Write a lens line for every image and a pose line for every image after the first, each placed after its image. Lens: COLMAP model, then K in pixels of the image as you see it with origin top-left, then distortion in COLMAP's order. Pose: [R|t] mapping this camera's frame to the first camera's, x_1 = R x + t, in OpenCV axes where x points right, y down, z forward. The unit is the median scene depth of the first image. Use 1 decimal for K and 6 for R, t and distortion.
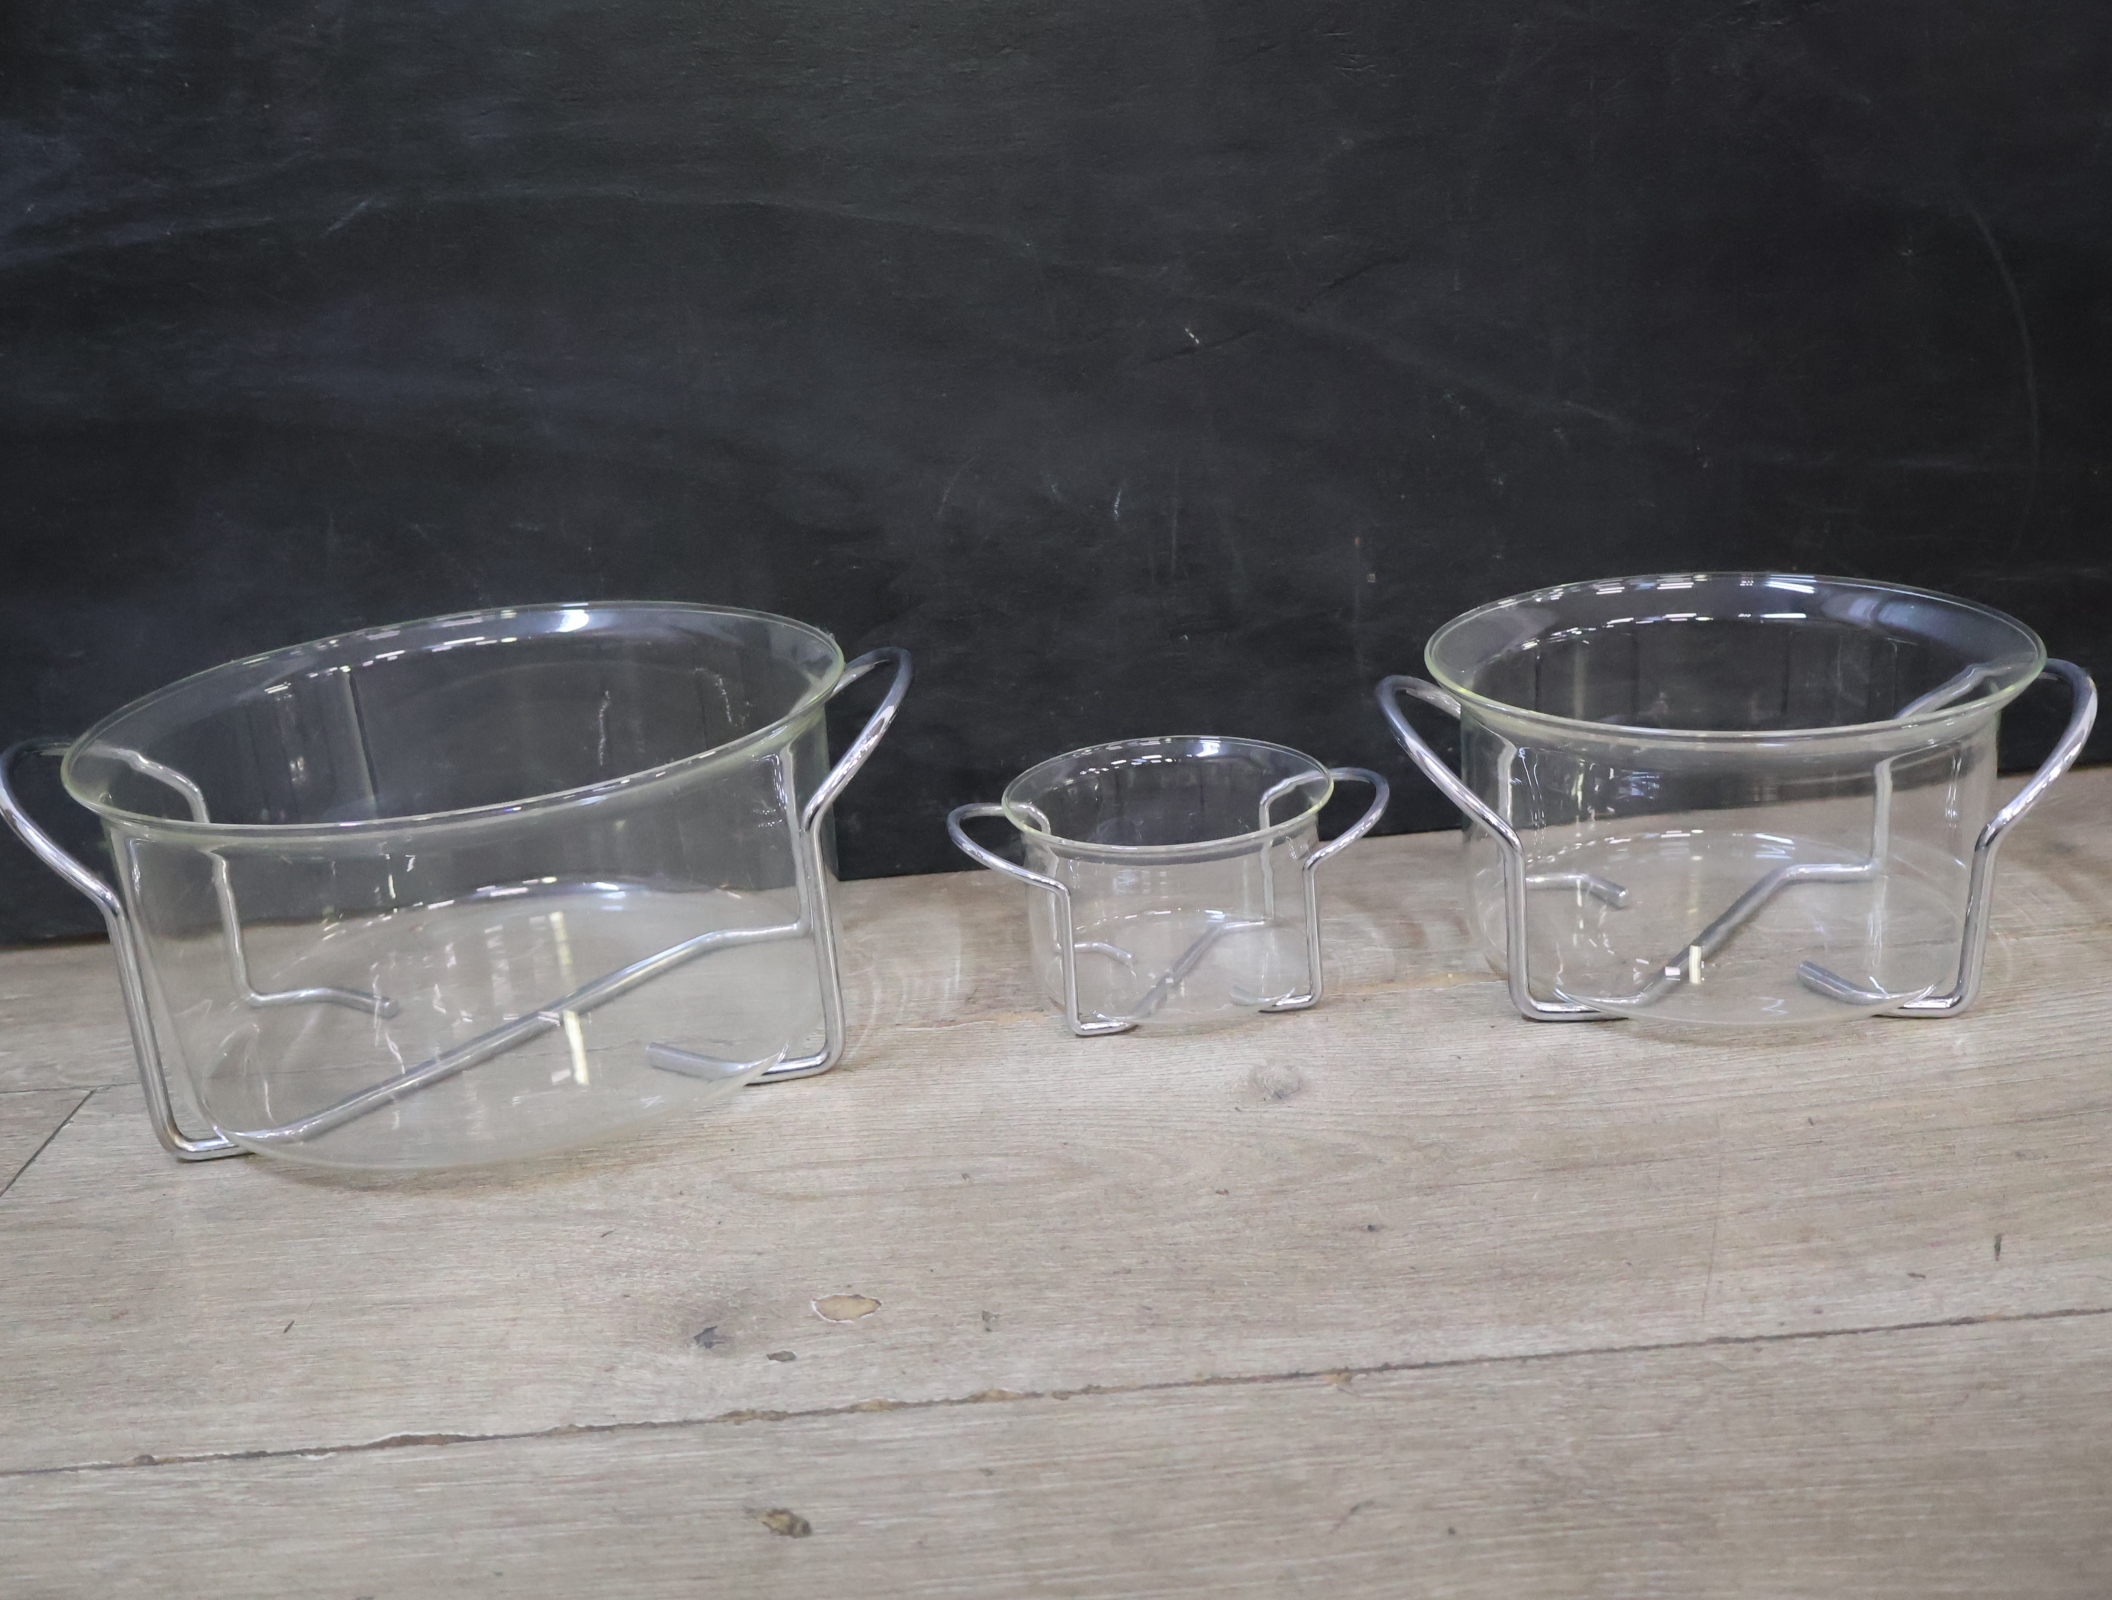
lens RADIAL K [[2085.3, 0, 1045.8], [0, 2085.3, 799.4], [0, 0, 1]] dist [0.006301, 0.000000]
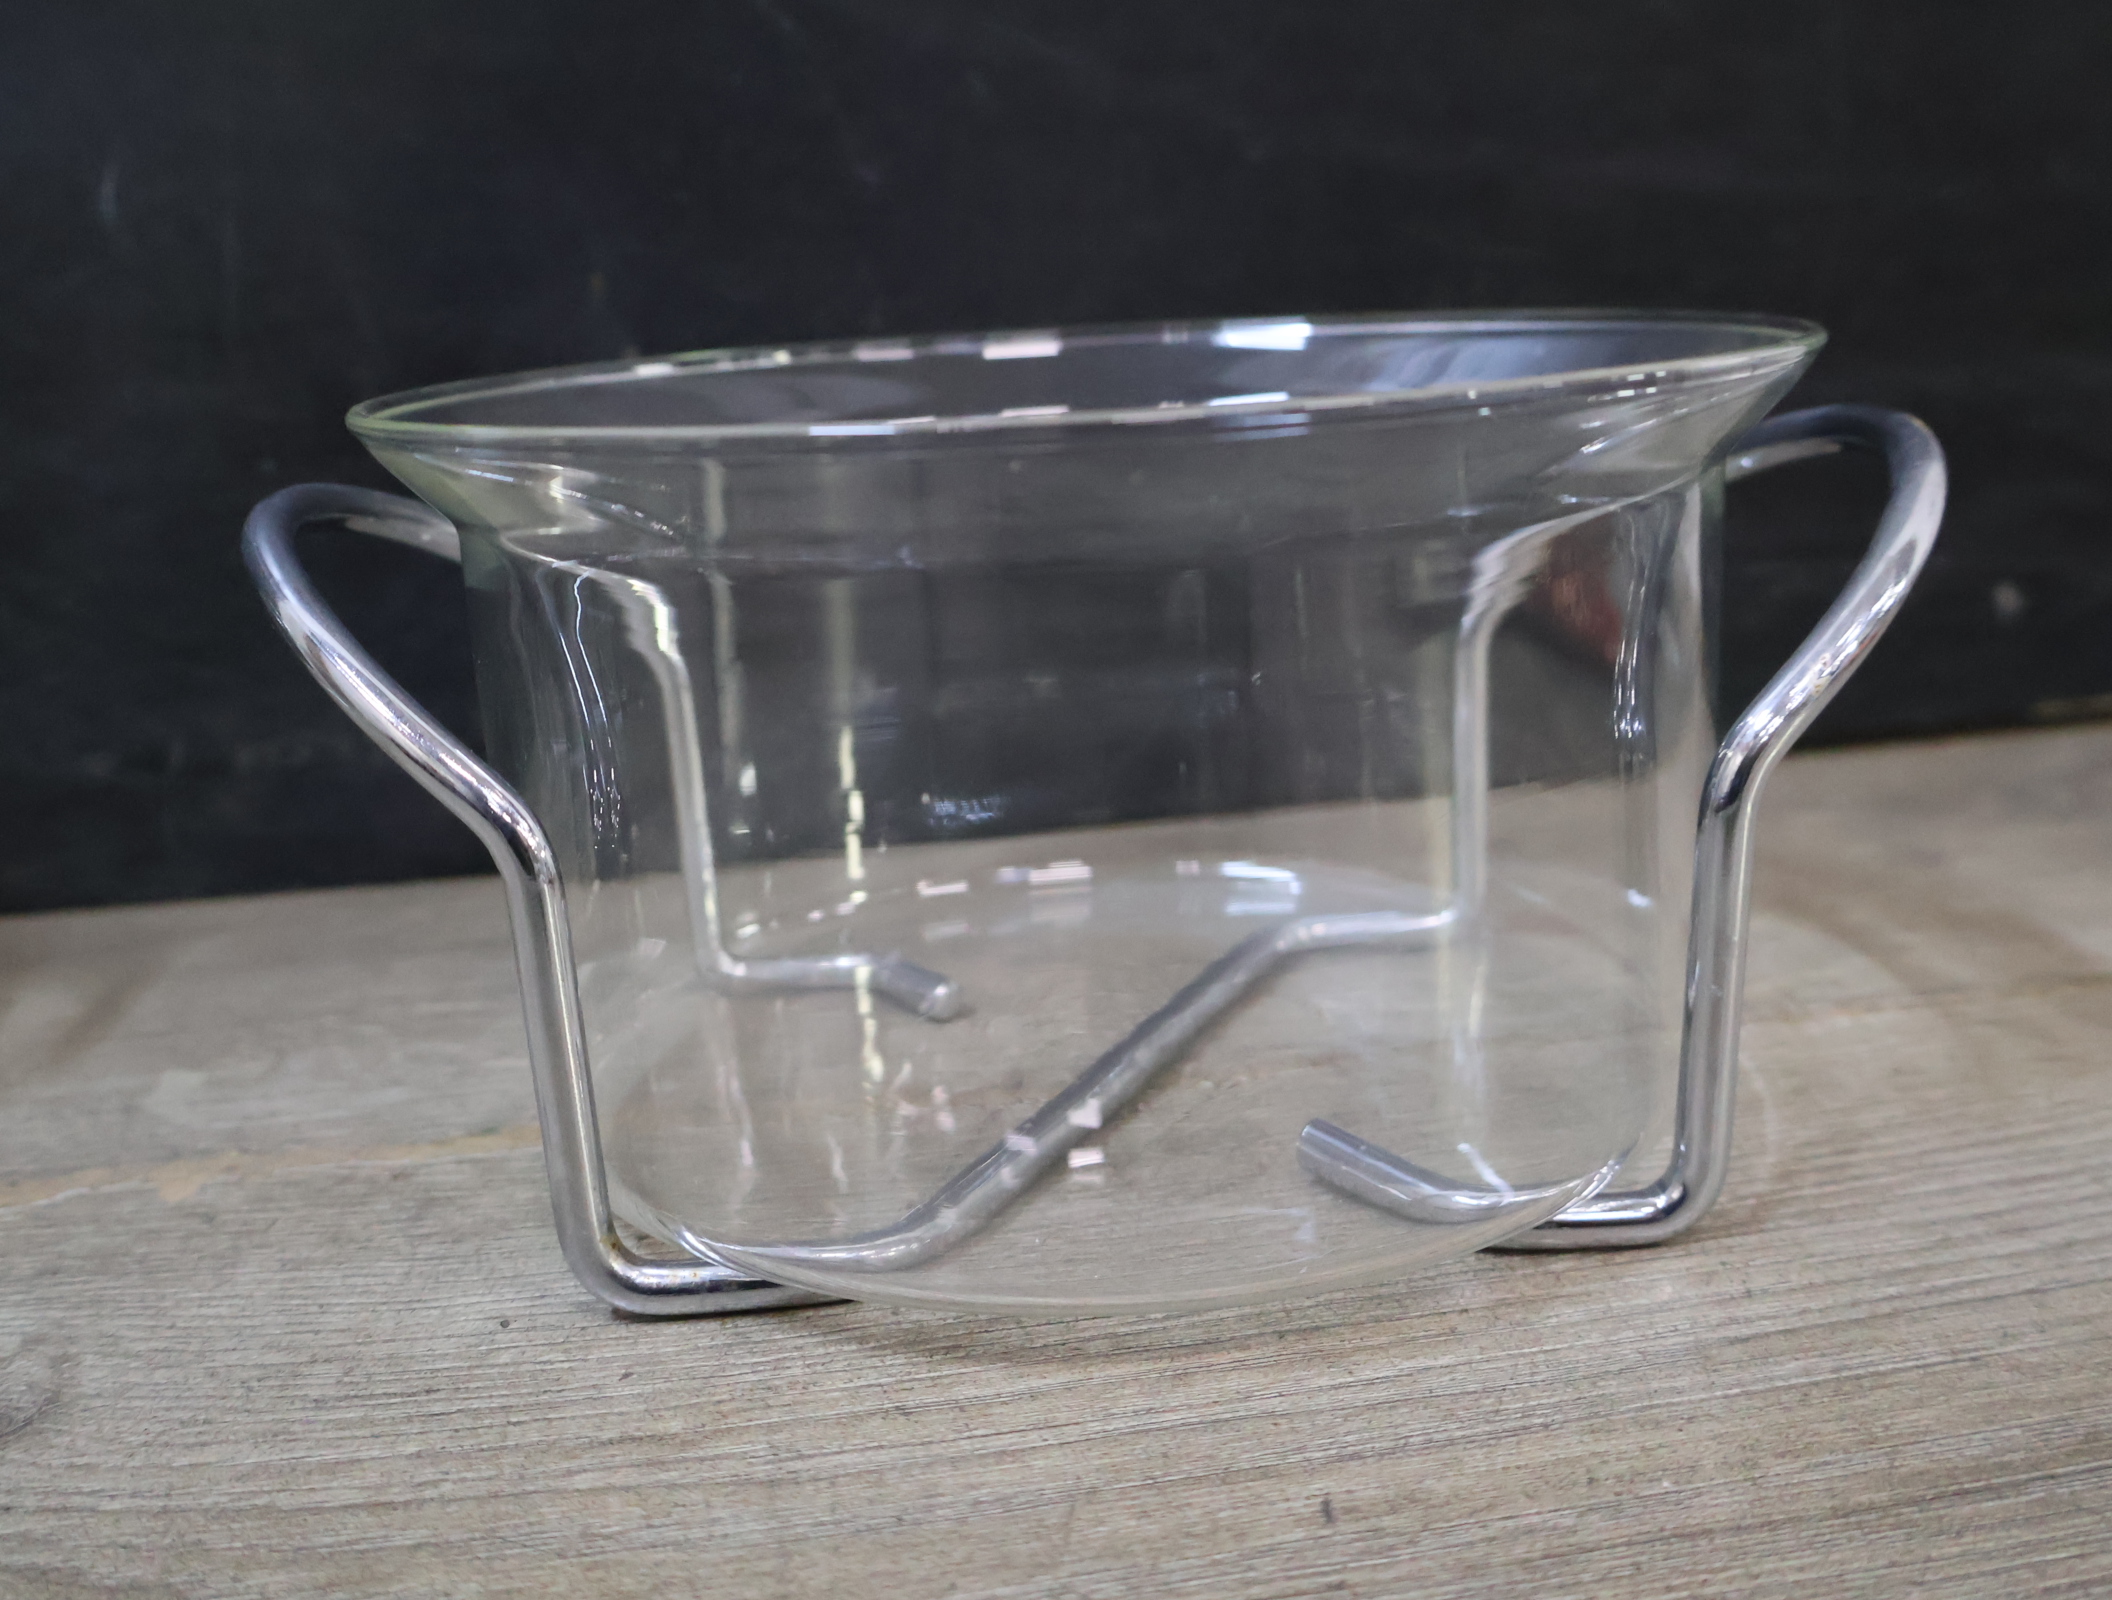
lens RADIAL K [[2085.3, 0, 1061.9], [0, 2085.3, 810.9], [0, 0, 1]] dist [0.006301, 0.000000]
pose [[0.995504, -0.000810, 0.094717, 0.317105], [0.007854, 0.997226, -0.074016, 0.069206], [-0.094394, 0.074427, 0.992749, 0.711943]]
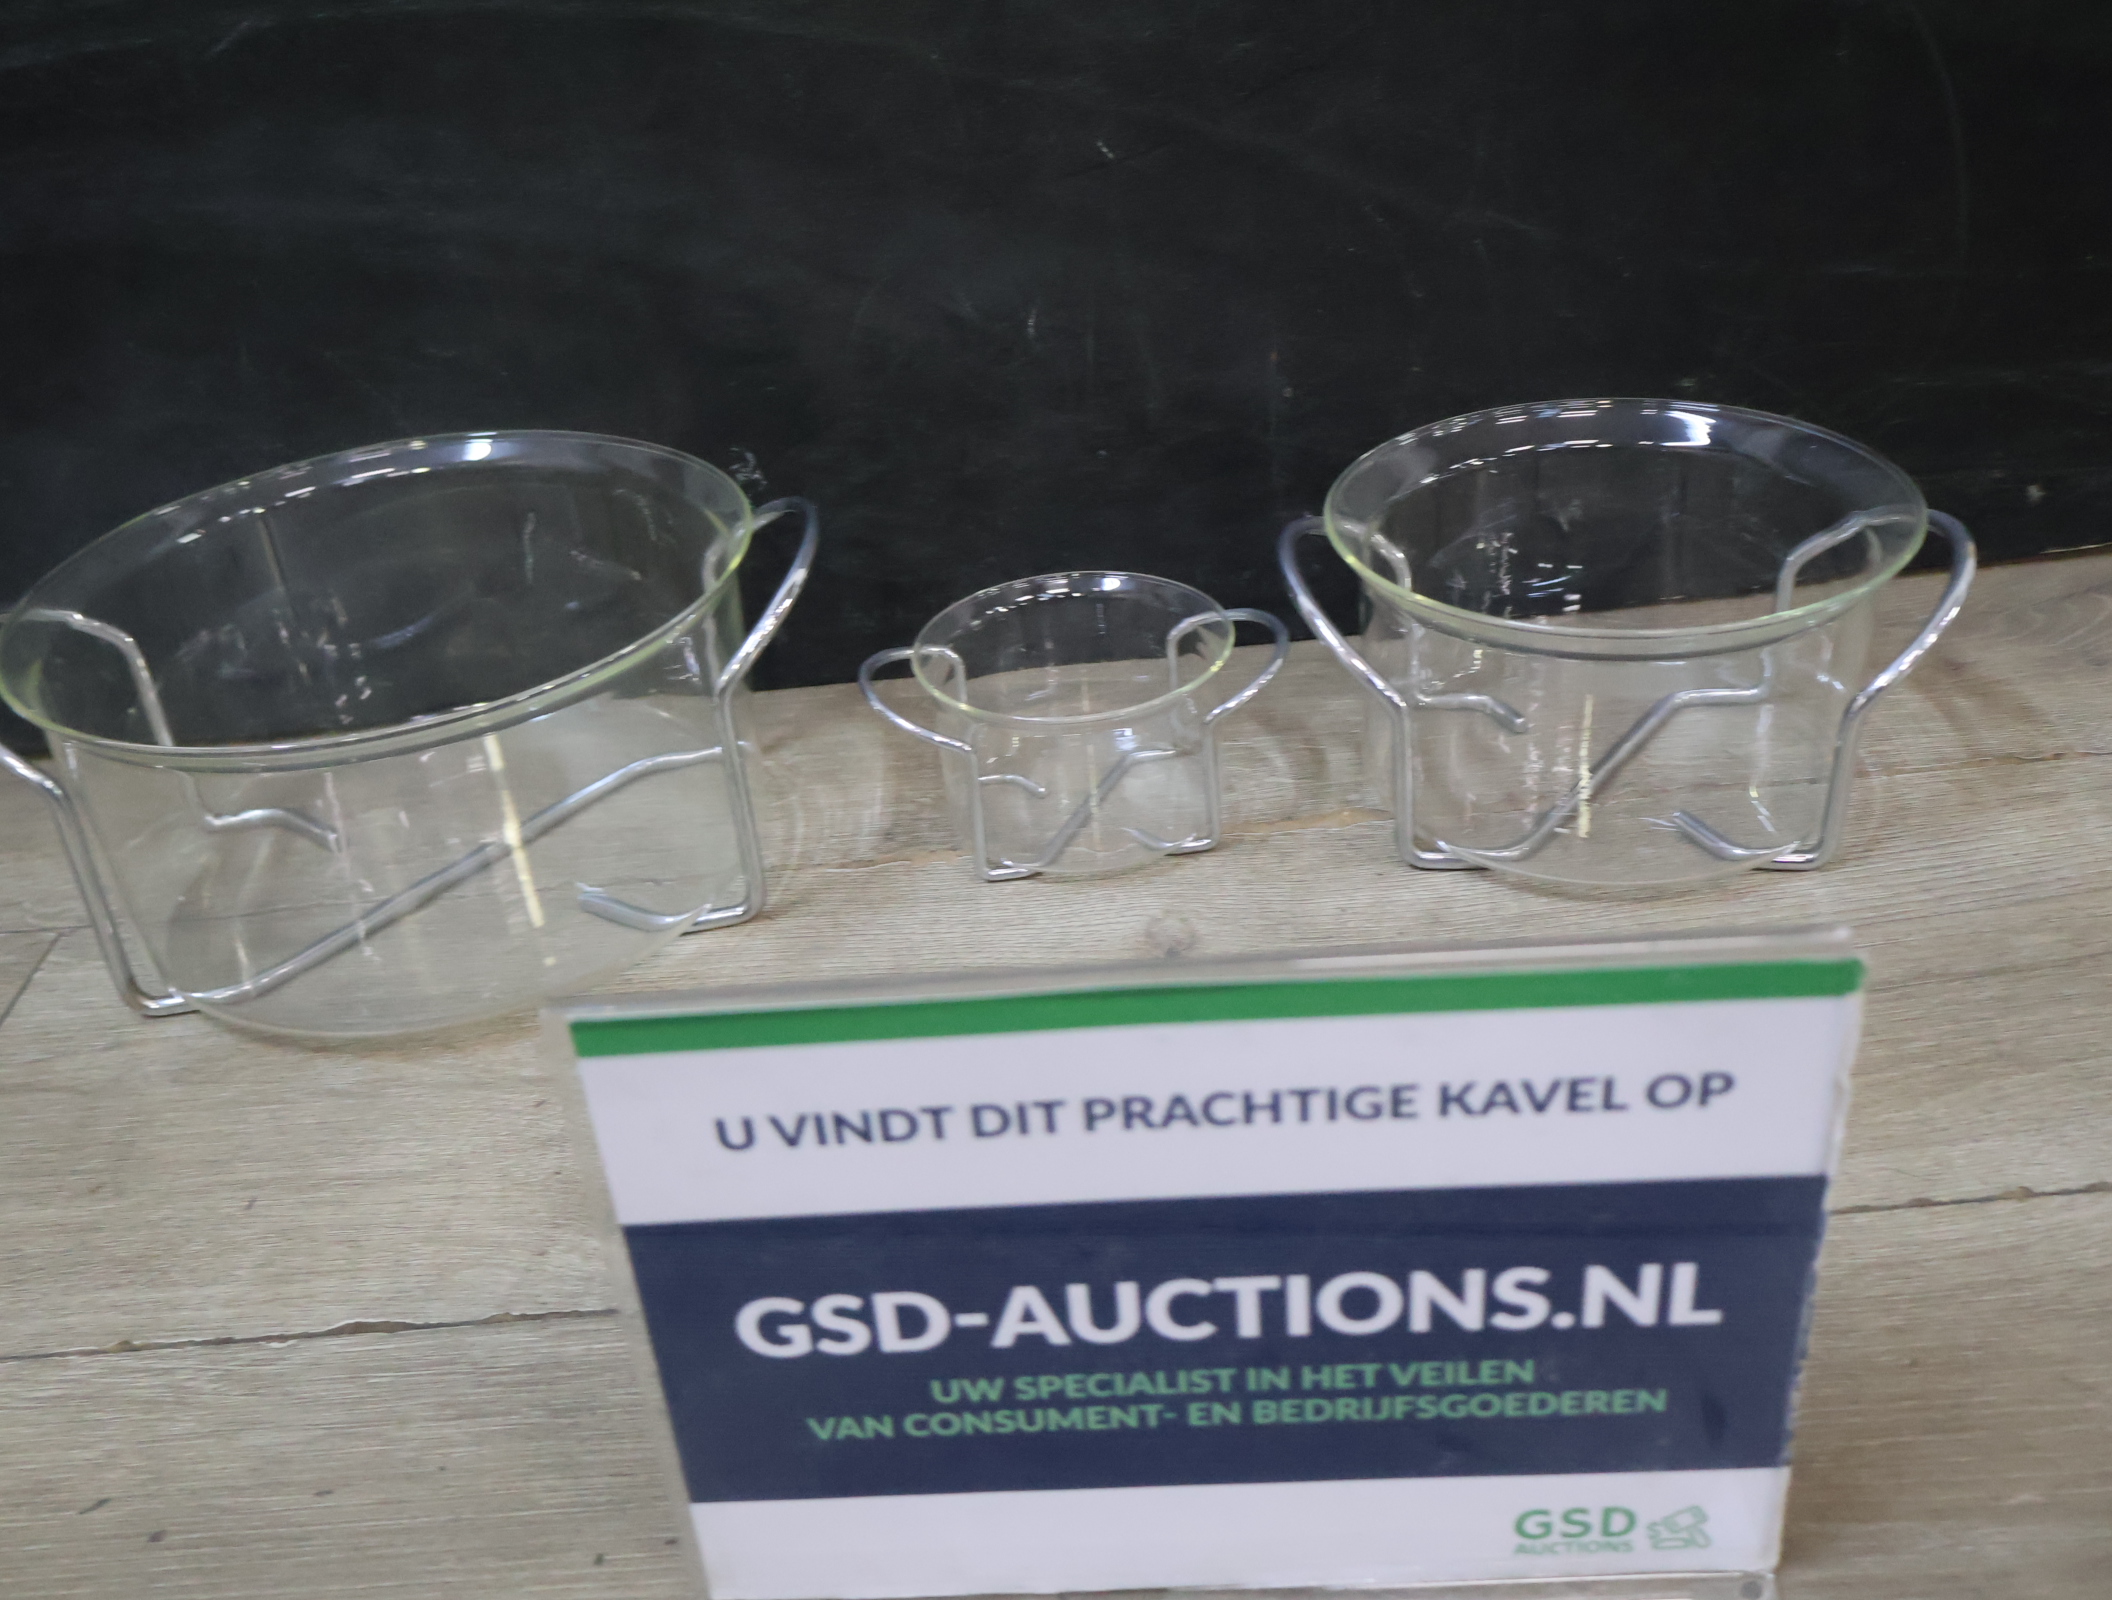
lens RADIAL K [[2085.3, 0, 1040.9], [0, 2085.3, 801.7], [0, 0, 1]] dist [0.006301, 0.000000]
pose [[0.999954, -0.009004, -0.003391, 0.058354], [0.009505, 0.979131, 0.203008, -0.175194], [0.001492, -0.203031, 0.979171, -0.028984]]
